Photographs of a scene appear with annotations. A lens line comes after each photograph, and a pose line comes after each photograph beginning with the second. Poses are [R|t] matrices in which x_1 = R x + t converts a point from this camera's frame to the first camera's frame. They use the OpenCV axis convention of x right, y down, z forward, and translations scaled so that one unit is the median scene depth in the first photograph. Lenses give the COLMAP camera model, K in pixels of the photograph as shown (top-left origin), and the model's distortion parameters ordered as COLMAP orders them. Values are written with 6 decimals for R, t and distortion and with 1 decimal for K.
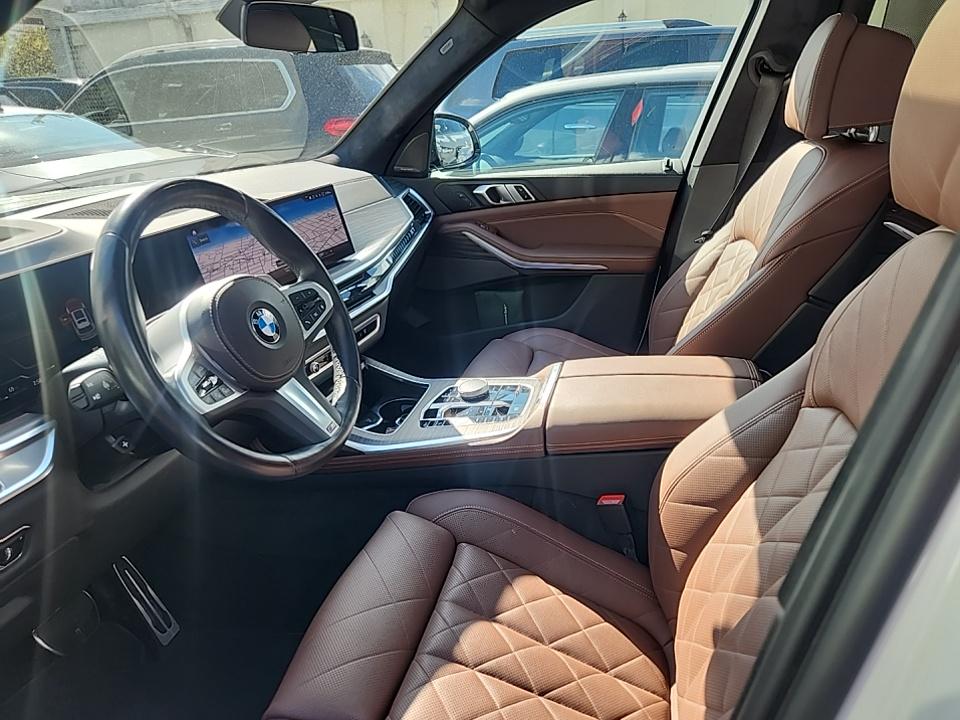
lens RADIAL K [[645.0, 0, 480.0], [0, 645.0, 360.0], [0, 0, 1]] dist [0.063029, -0.000863]
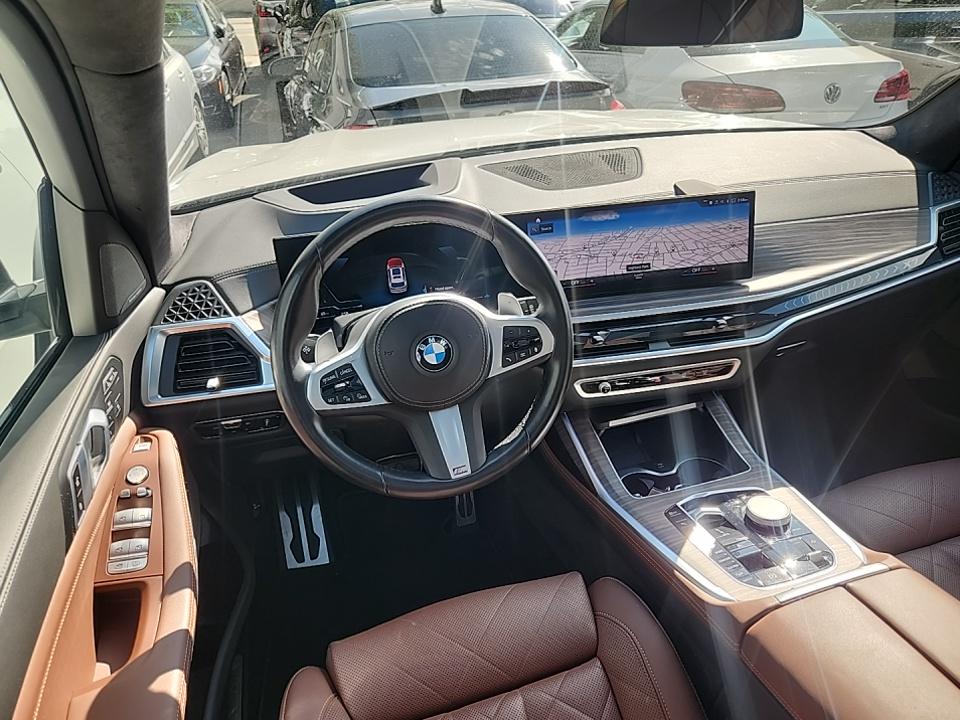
lens RADIAL K [[645.0, 0, 480.0], [0, 645.0, 360.0], [0, 0, 1]] dist [0.063029, -0.000863]
pose [[0.539965, 0.449842, -0.711393, 0.295082], [-0.330157, 0.890661, 0.312603, -0.261126], [0.774232, 0.066077, 0.629444, 0.289283]]
